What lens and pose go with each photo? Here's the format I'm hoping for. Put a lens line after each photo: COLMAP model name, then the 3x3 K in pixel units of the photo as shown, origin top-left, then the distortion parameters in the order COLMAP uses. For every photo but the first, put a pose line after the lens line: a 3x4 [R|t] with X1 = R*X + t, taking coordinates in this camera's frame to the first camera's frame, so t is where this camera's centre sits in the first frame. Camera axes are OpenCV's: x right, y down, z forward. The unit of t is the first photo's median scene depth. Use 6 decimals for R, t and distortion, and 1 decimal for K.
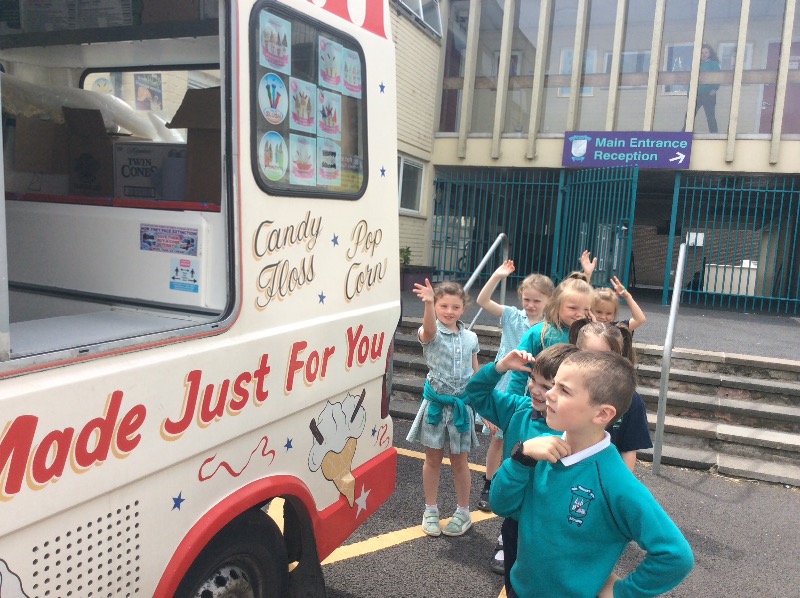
lens RADIAL K [[744.7, 0, 403.5], [0, 744.7, 274.0], [0, 0, 1]] dist [0.107188, -0.250525]
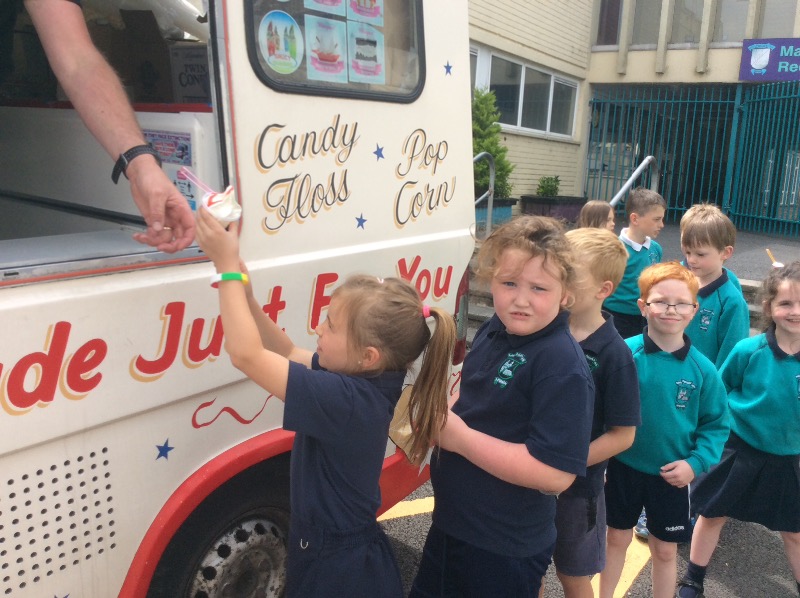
lens RADIAL K [[762.4, 0, 399.4], [0, 762.4, 277.0], [0, 0, 1]] dist [0.081076, -0.196360]
pose [[0.976048, 0.034726, -0.214766, 0.126997], [-0.014866, 0.995517, 0.093402, 0.014095], [0.217047, -0.087972, 0.972189, 0.182857]]
